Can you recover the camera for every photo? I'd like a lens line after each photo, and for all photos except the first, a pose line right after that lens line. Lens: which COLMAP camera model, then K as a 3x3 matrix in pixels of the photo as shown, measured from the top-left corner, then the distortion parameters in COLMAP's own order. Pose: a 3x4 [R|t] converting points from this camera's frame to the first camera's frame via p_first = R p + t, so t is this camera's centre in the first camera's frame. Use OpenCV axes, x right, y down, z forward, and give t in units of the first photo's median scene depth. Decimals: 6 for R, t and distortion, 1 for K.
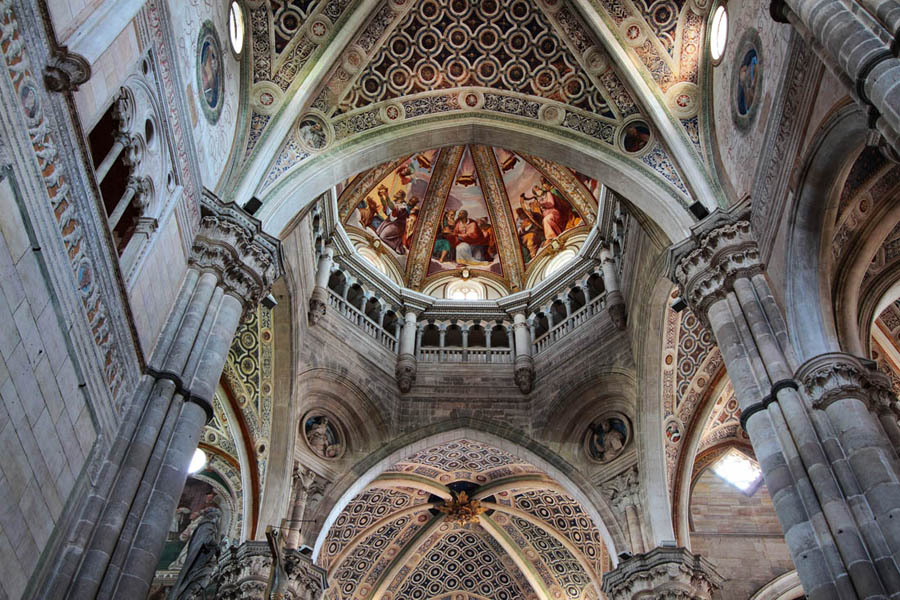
lens RADIAL K [[861.9, 0, 449.2], [0, 861.9, 302.3], [0, 0, 1]] dist [0.003371, 0.000000]
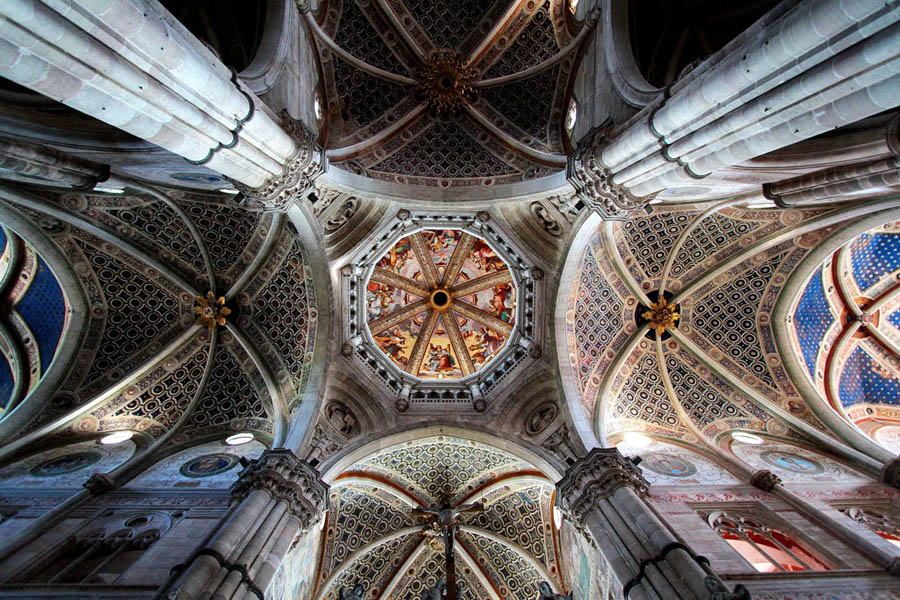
lens RADIAL K [[417.2, 0, 451.8], [0, 417.2, 301.2], [0, 0, 1]] dist [-0.002172, -0.000073]
pose [[0.009177, -0.998344, -0.056791, 0.074536], [0.815049, 0.040371, -0.577983, 0.362495], [0.579319, -0.040983, 0.814070, 0.303509]]
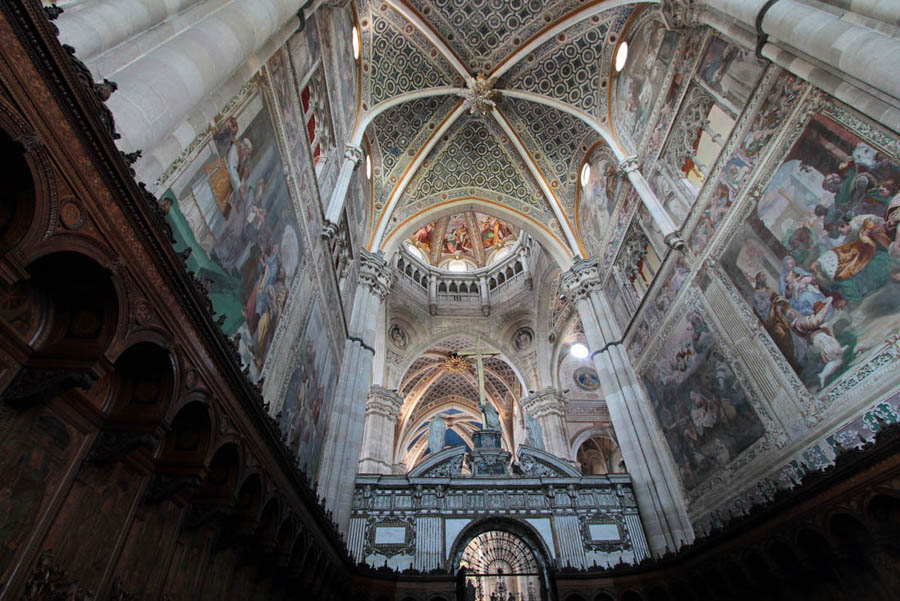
lens RADIAL K [[417.2, 0, 450.8], [0, 417.2, 296.4], [0, 0, 1]] dist [-0.002172, -0.000073]
pose [[0.998689, 0.005552, 0.050878, -0.055056], [-0.012208, 0.991247, 0.131452, -0.080094], [-0.049703, -0.131901, 0.990016, -0.059645]]
